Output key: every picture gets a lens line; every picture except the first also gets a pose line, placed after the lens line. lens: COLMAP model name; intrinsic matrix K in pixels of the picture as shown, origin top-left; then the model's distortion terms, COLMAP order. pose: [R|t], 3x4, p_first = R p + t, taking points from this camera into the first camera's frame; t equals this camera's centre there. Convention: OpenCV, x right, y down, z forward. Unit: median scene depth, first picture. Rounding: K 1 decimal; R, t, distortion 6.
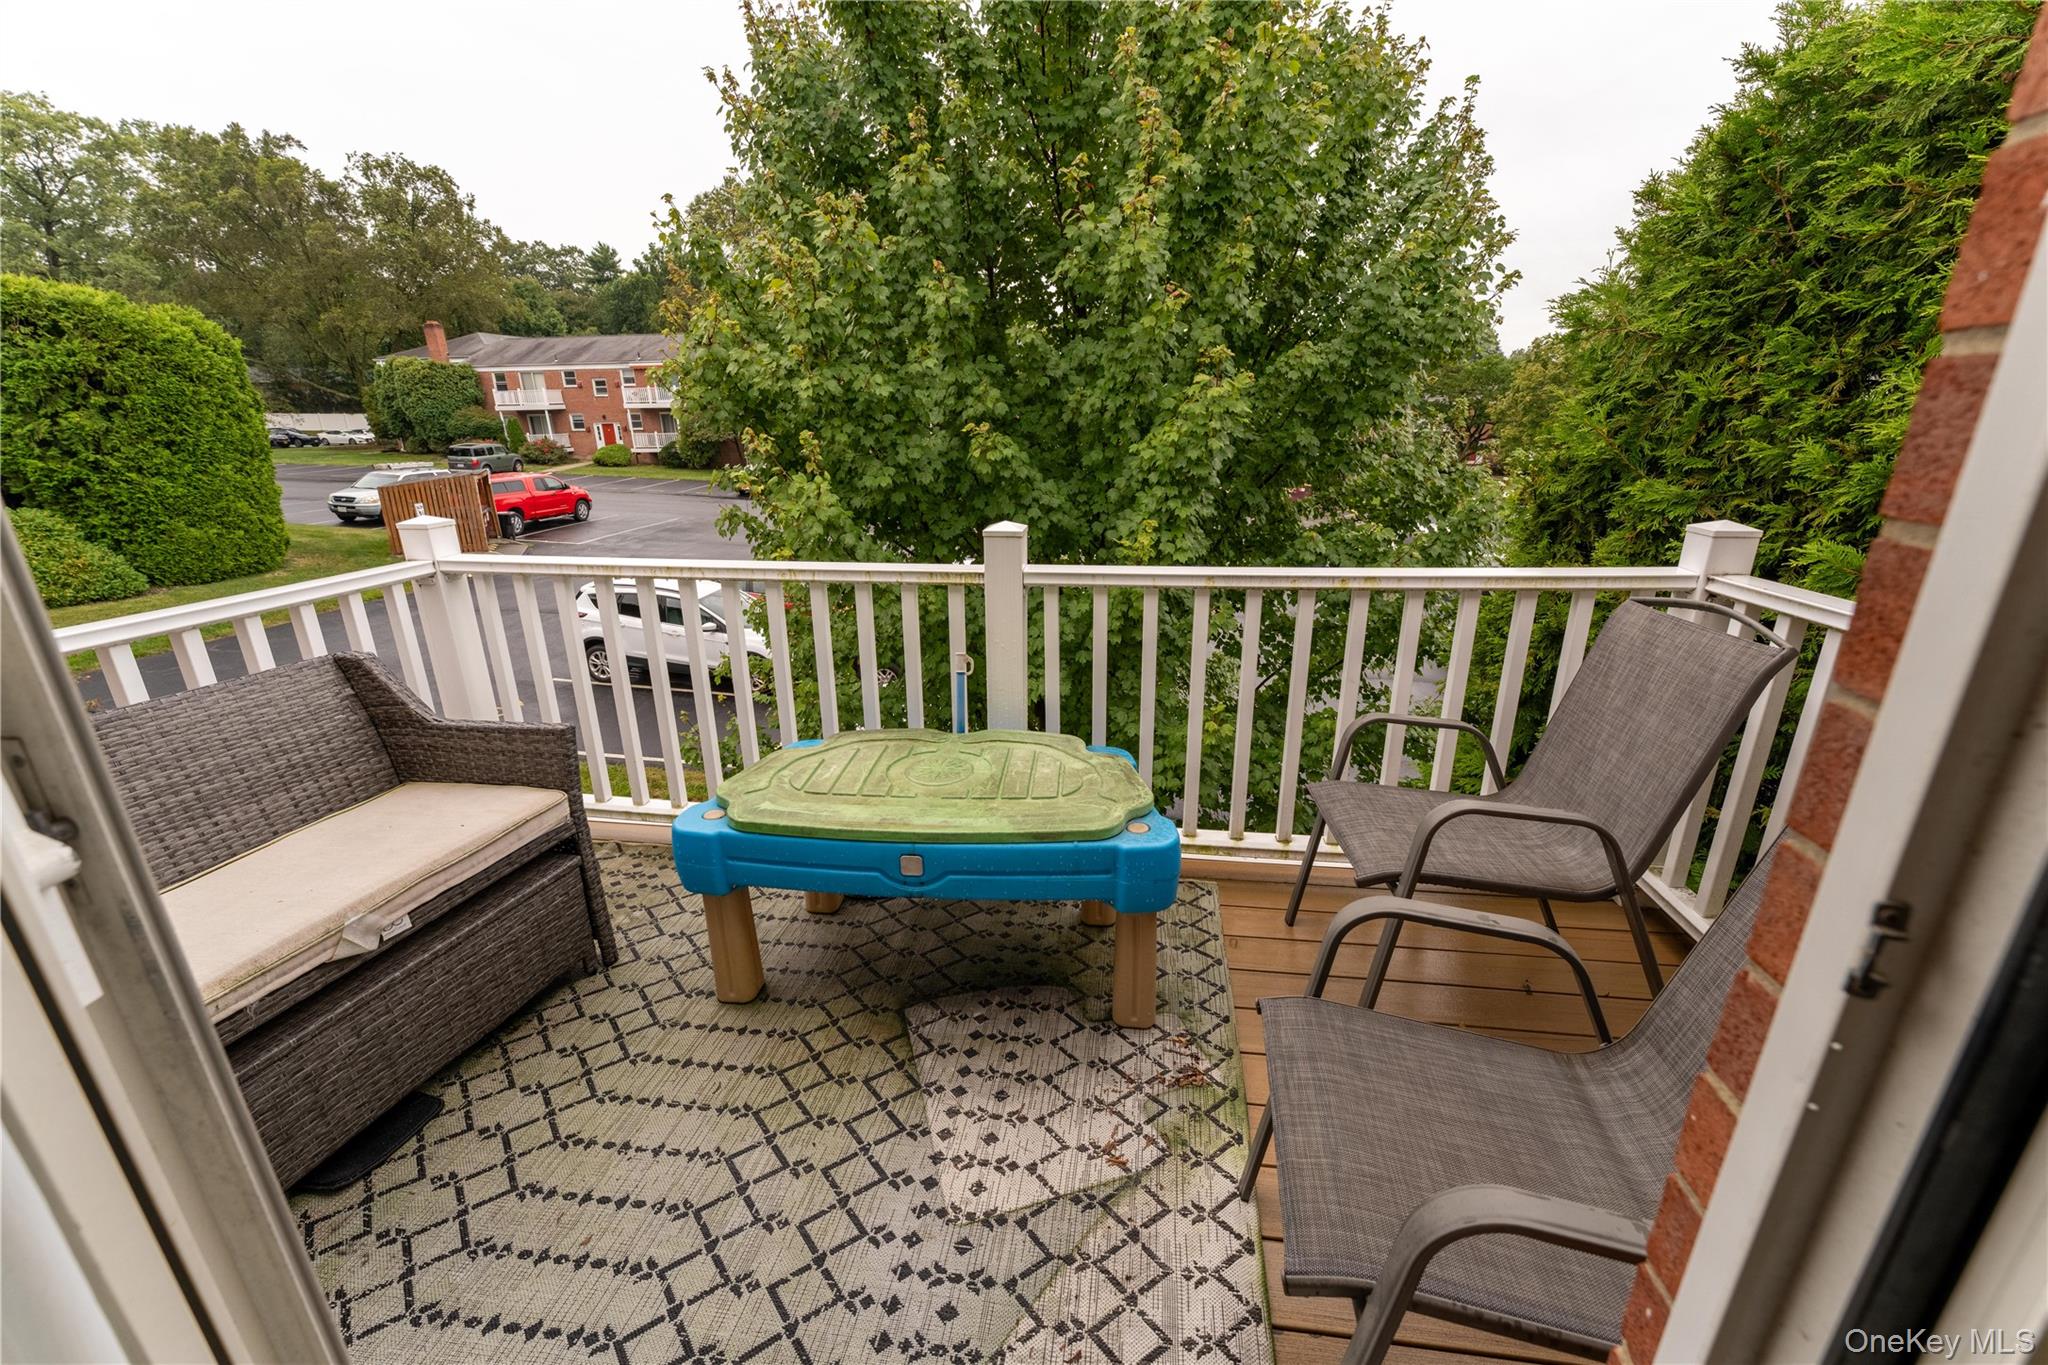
lens RADIAL K [[810.4, 0, 1022.5], [0, 810.4, 690.6], [0, 0, 1]] dist [0.000400, -0.000277]
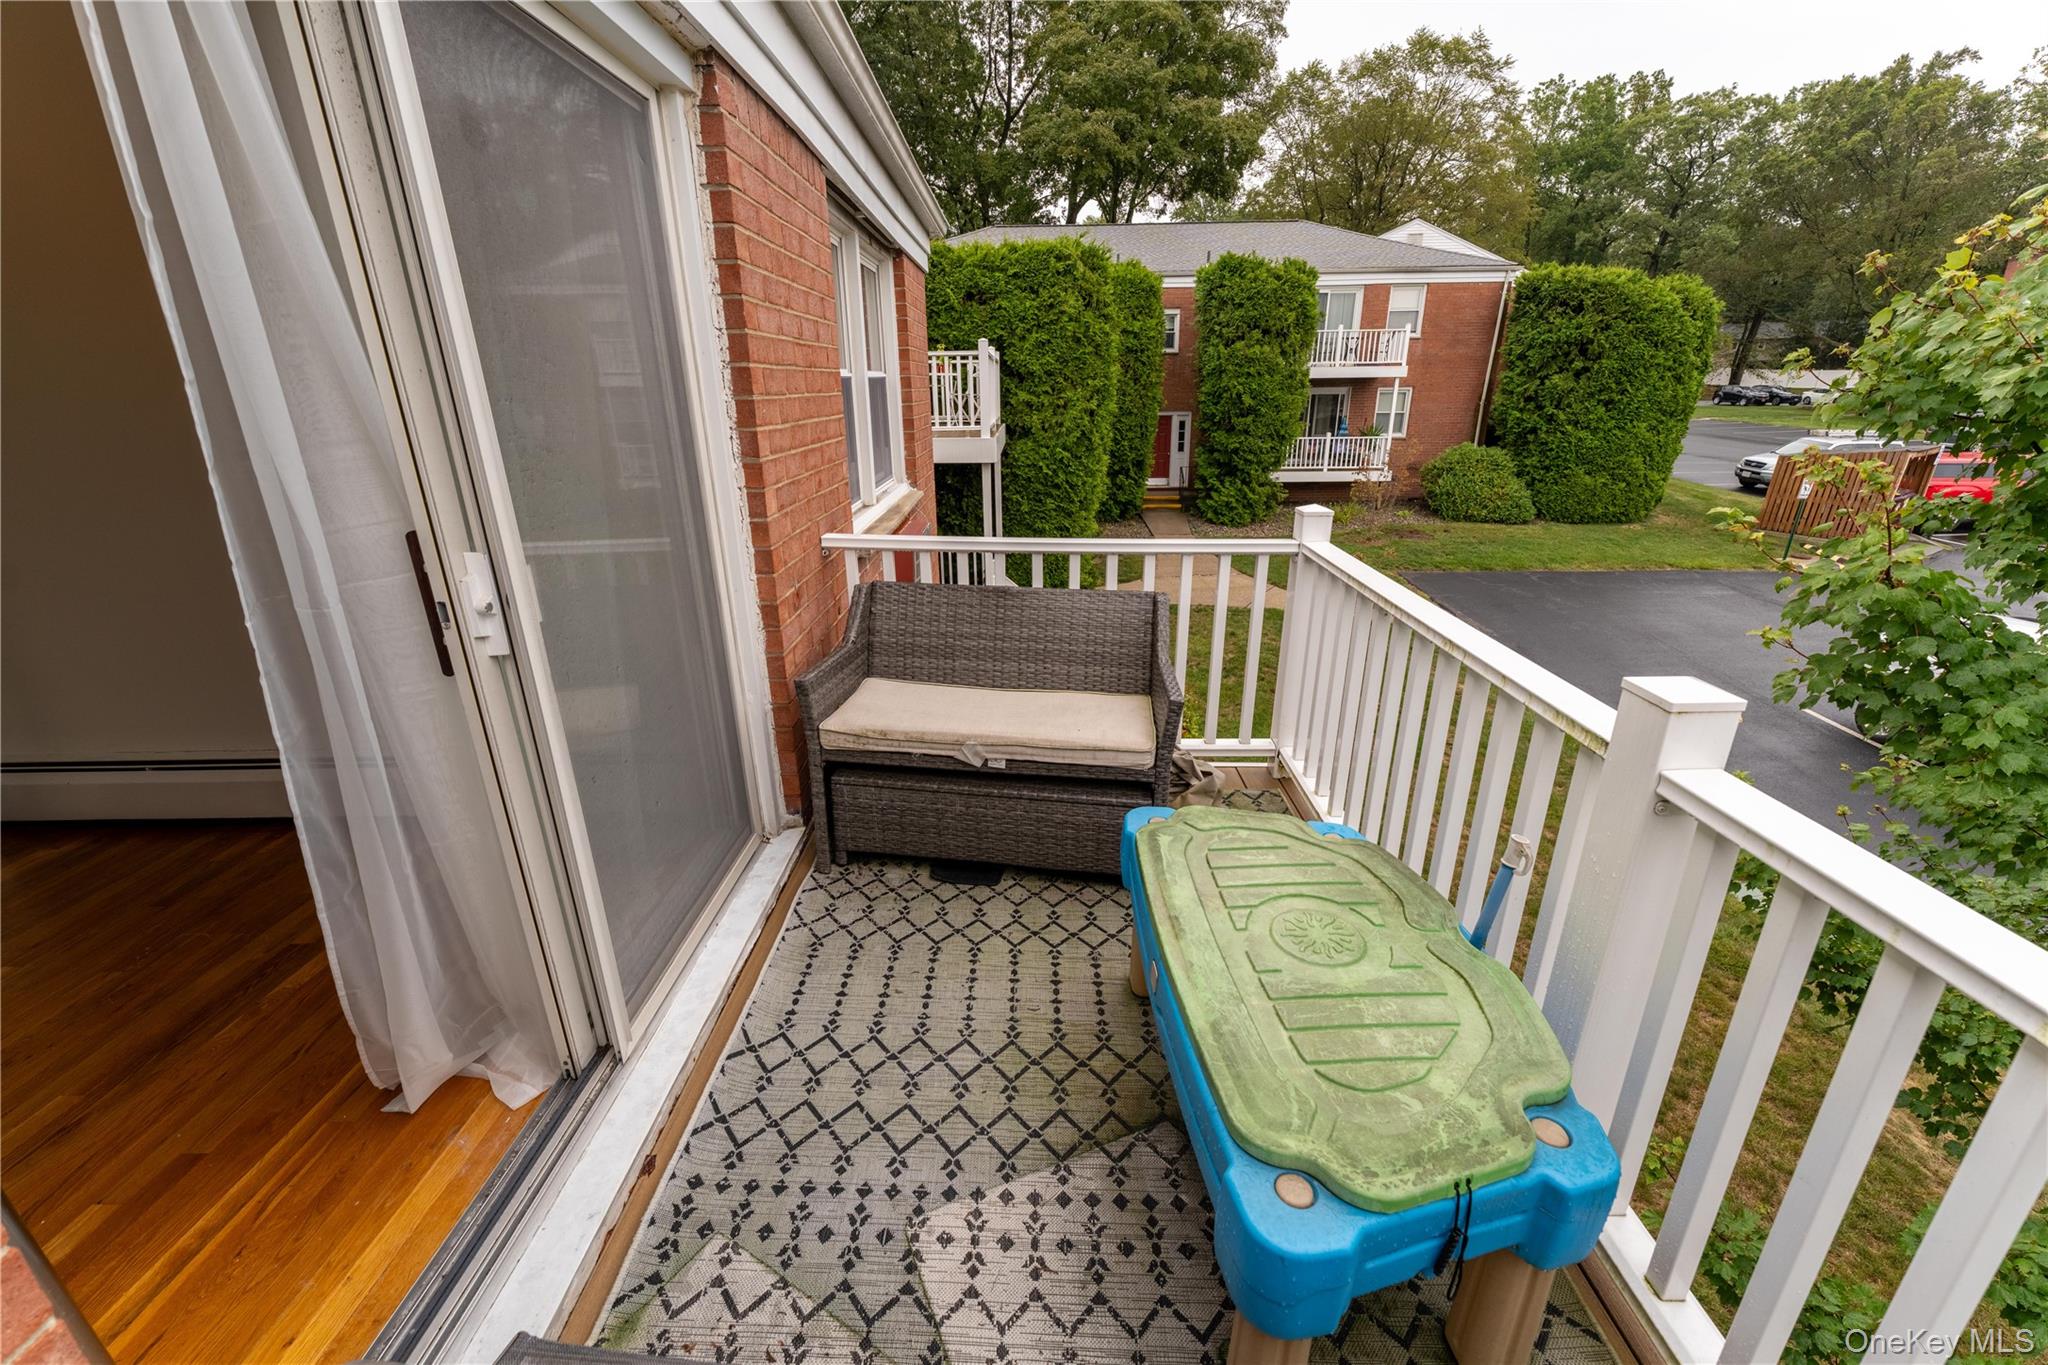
lens RADIAL K [[812.7, 0, 1024.0], [0, 812.7, 682.5], [0, 0, 1]] dist [0.001231, -0.000518]
pose [[0.130404, 0.353109, -0.926449, 0.594449], [-0.316768, 0.900291, 0.298552, -0.313981], [0.939496, 0.254537, 0.229255, 0.624197]]
